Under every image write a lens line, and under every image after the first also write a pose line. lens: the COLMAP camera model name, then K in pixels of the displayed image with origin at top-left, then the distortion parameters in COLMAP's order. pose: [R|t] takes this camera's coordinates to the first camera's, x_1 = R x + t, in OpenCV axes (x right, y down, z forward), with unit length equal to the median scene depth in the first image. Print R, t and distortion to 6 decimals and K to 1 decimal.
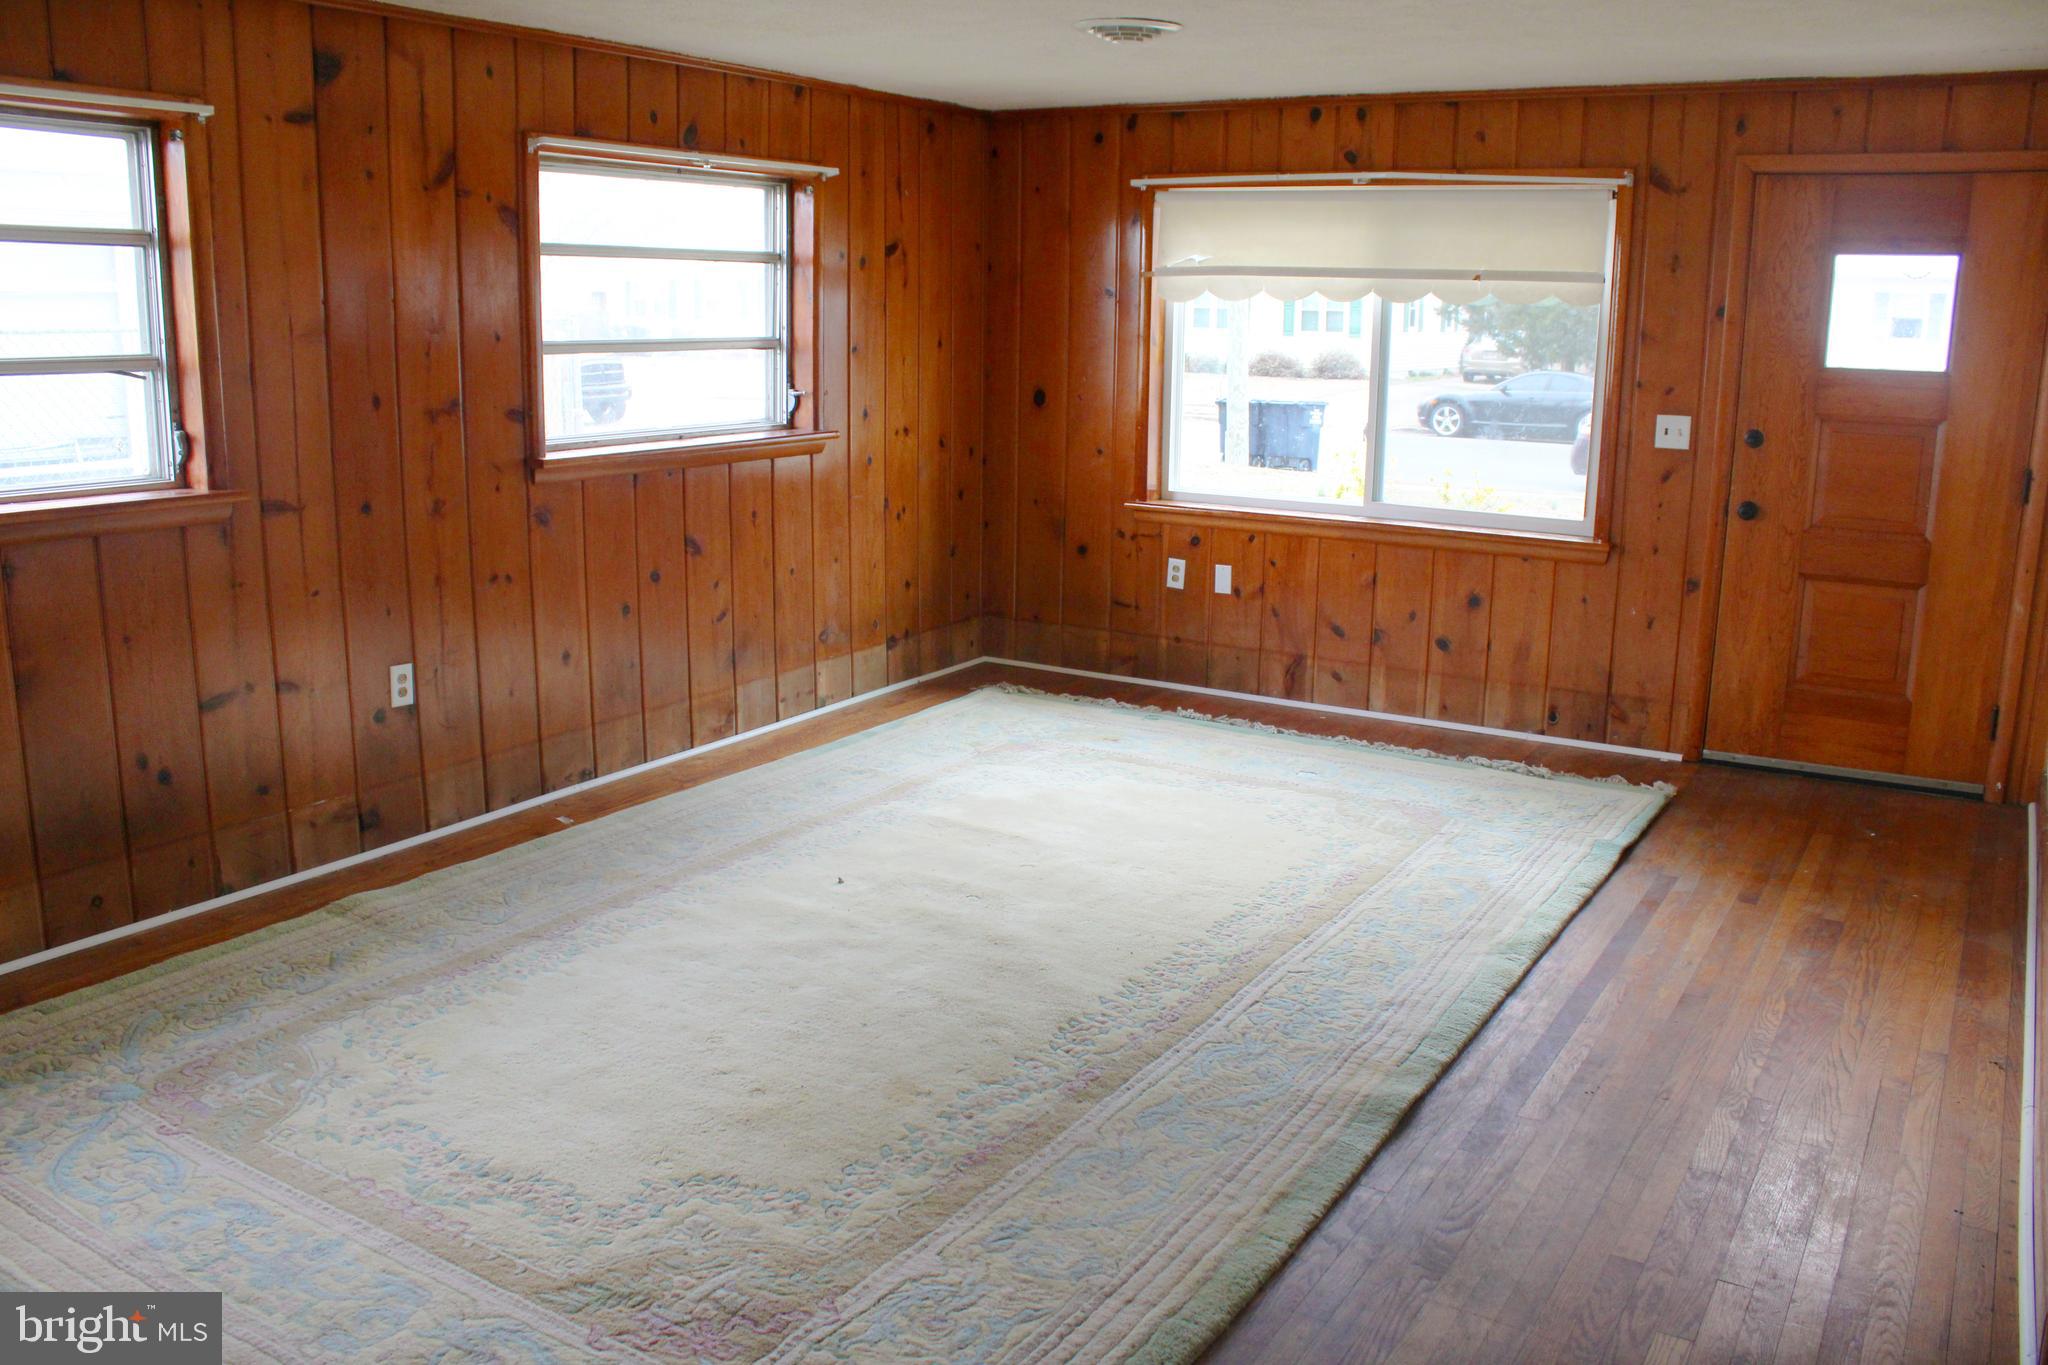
lens RADIAL K [[1681.9, 0, 1013.2], [0, 1681.9, 682.3], [0, 0, 1]] dist [-0.165607, 0.134514]
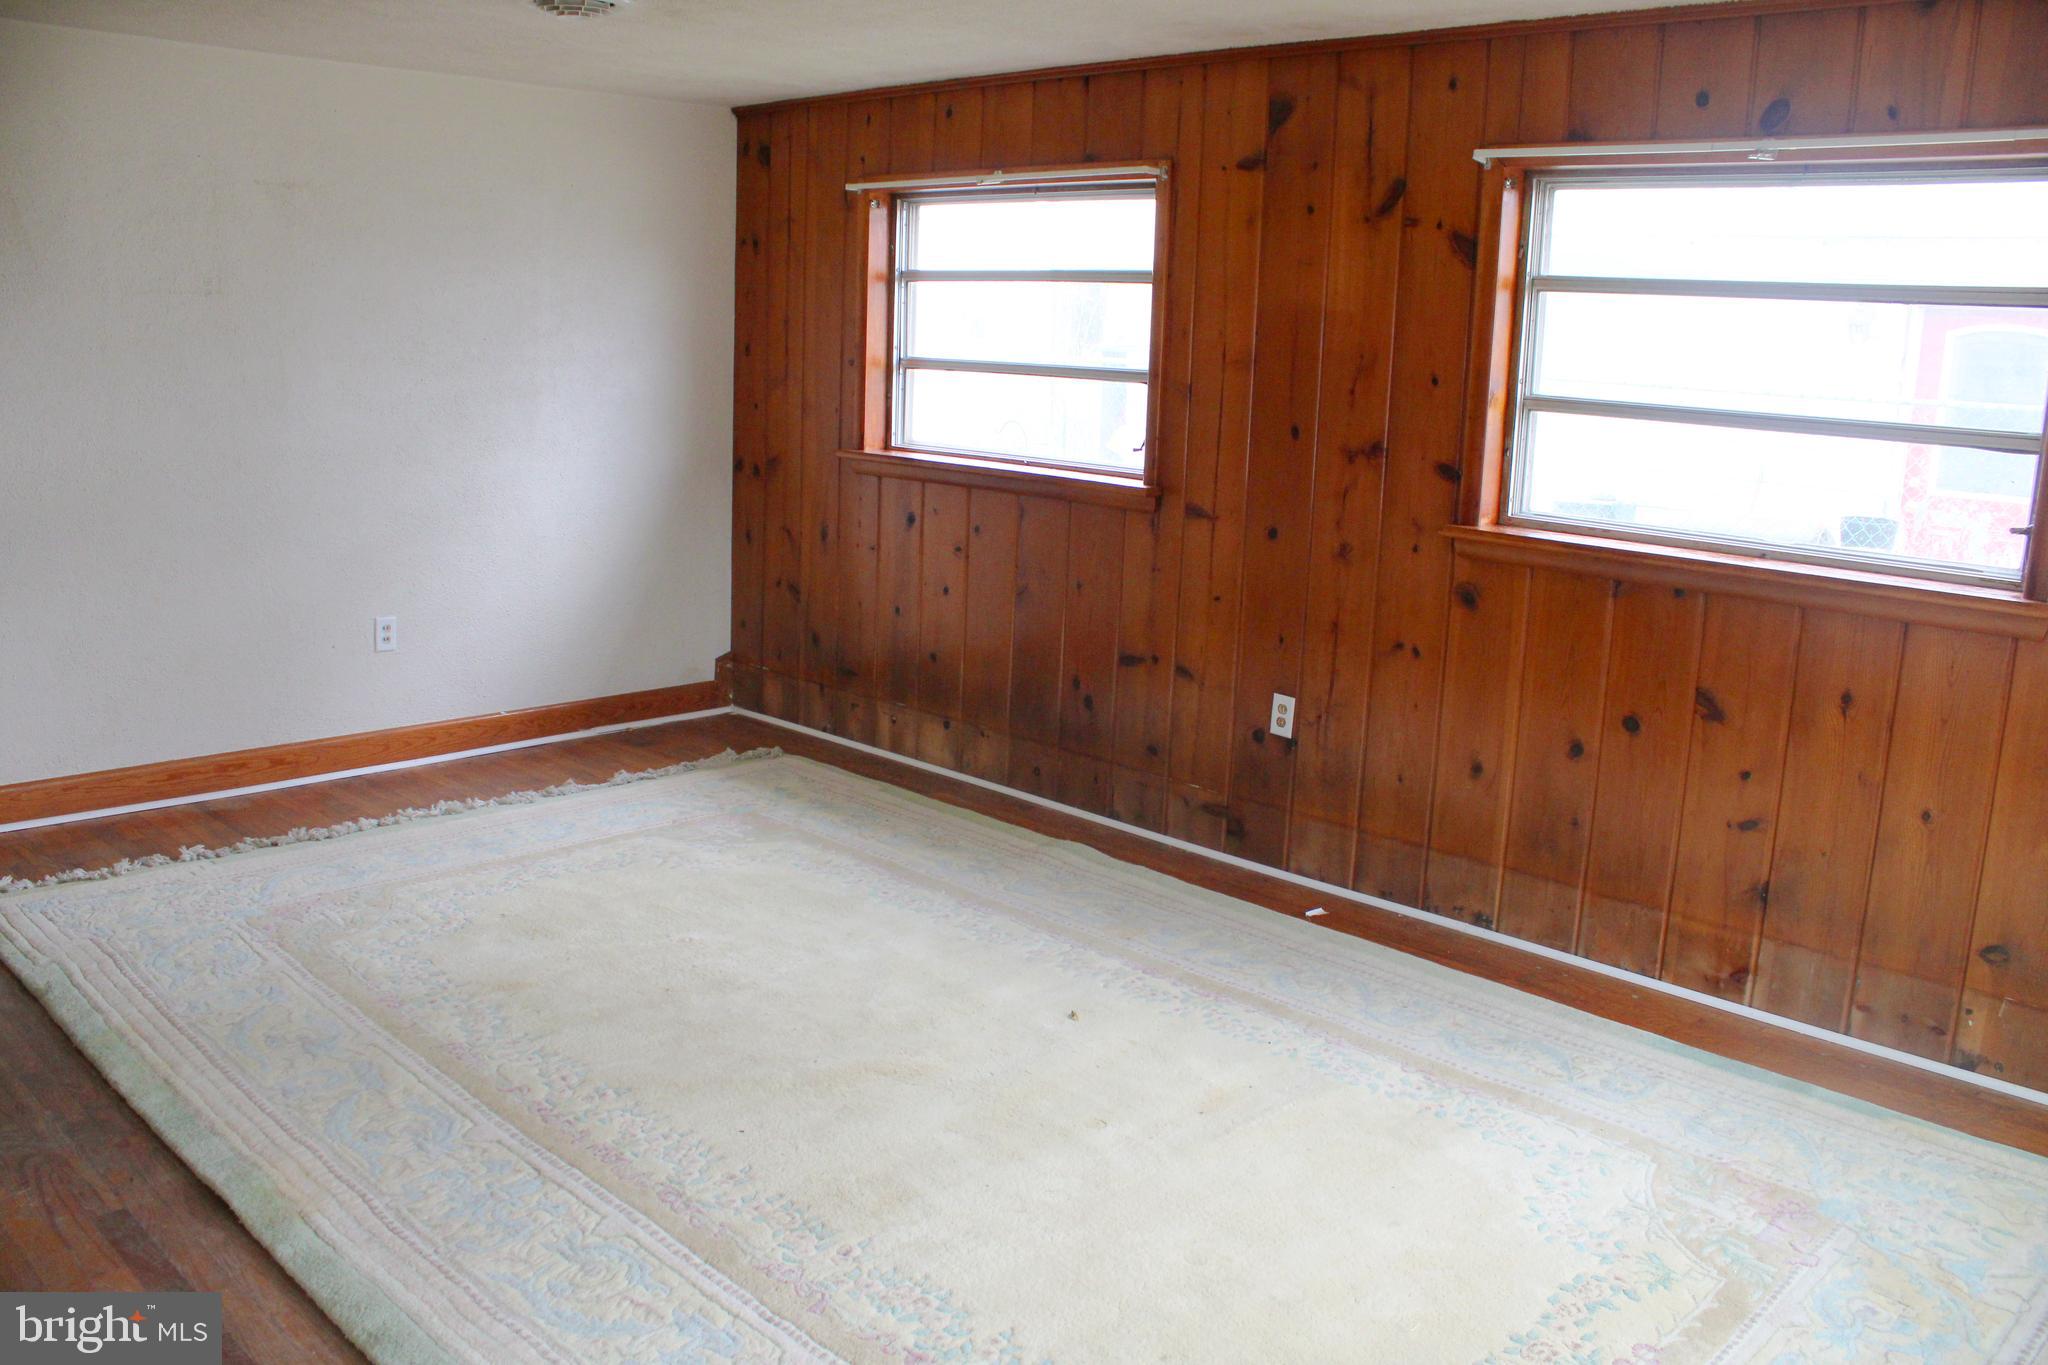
lens RADIAL K [[1681.9, 0, 1014.0], [0, 1681.9, 681.9], [0, 0, 1]] dist [-0.165607, 0.134514]
pose [[-0.223823, 0.177230, -0.958380, 0.643119], [-0.254164, 0.938689, 0.232947, -0.214763], [0.940906, 0.295724, -0.165054, 1.014468]]
